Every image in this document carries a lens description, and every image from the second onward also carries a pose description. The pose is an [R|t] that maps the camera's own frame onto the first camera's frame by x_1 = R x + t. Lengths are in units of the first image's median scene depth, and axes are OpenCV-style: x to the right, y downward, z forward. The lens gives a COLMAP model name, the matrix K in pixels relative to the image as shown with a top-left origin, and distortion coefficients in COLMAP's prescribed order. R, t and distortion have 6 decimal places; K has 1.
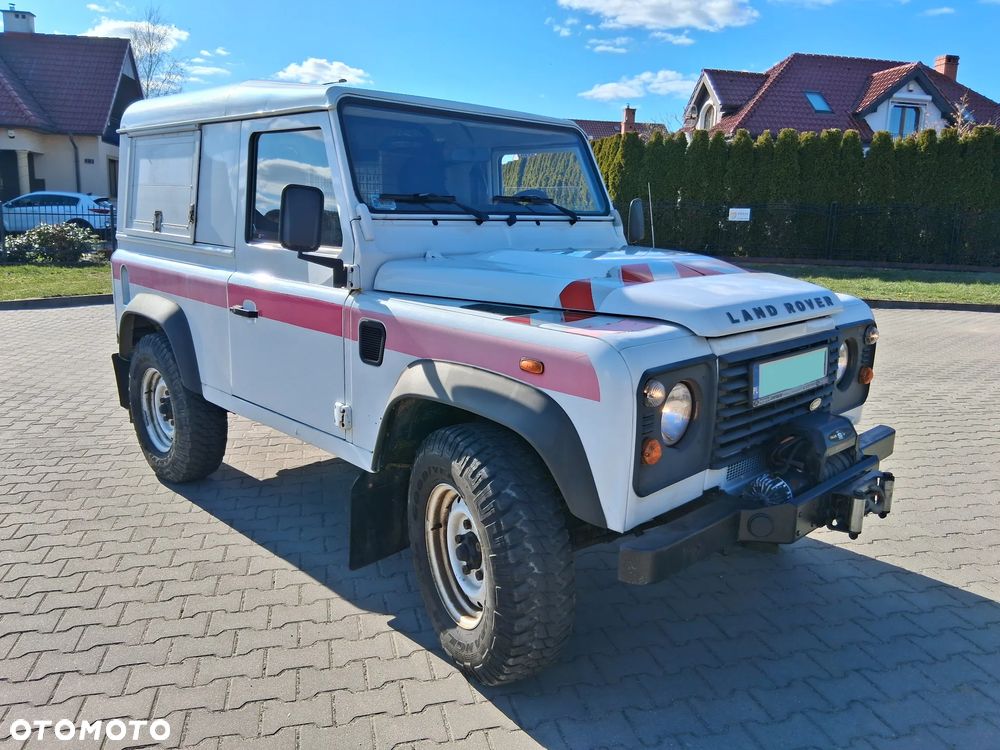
lens RADIAL K [[765.5, 0, 508.7], [0, 765.5, 378.8], [0, 0, 1]] dist [0.057040, -0.086812]
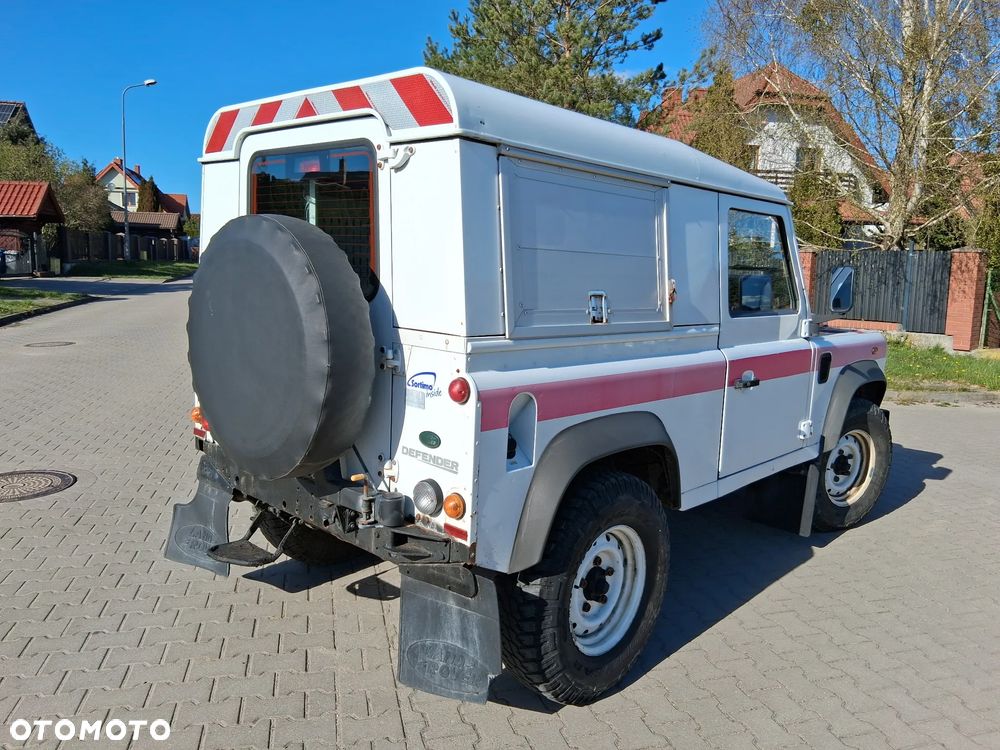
lens RADIAL K [[765.5, 0, 497.7], [0, 765.5, 374.9], [0, 0, 1]] dist [0.057040, -0.086812]
pose [[-0.041640, -0.172436, 0.984140, -0.156248], [0.180668, 0.967458, 0.177157, -0.039616], [-0.982662, 0.185179, -0.009131, 0.156524]]
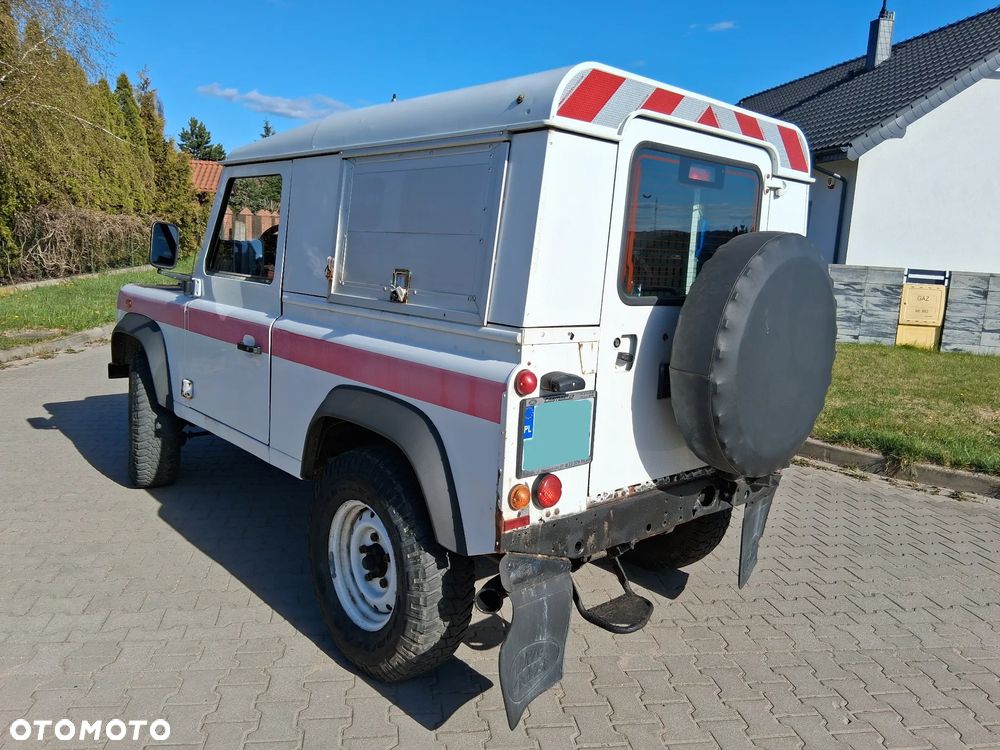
lens RADIAL K [[765.5, 0, 521.6], [0, 765.5, 374.6], [0, 0, 1]] dist [0.057040, -0.086812]
pose [[-0.996751, -0.080260, 0.006762, -0.040660], [-0.071922, 0.924696, 0.373850, -0.062430], [-0.036258, 0.372149, -0.927464, 0.269081]]
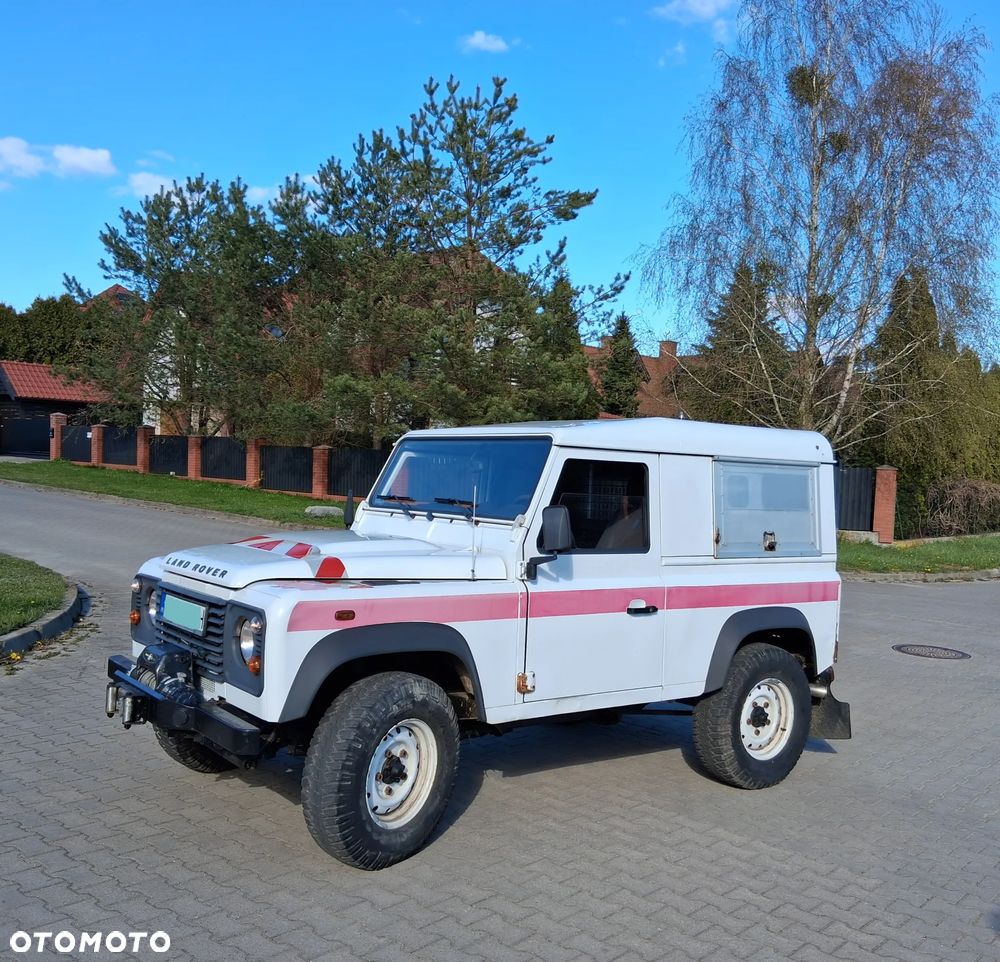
lens RADIAL K [[1015.6, 0, 497.7], [0, 1015.6, 480.5], [0, 0, 1]] dist [0.063561, 0.000000]
pose [[-0.127818, -0.022562, -0.991541, 0.188233], [-0.269046, 0.963043, 0.012769, -0.036526], [0.954608, 0.268402, -0.129164, 0.151126]]
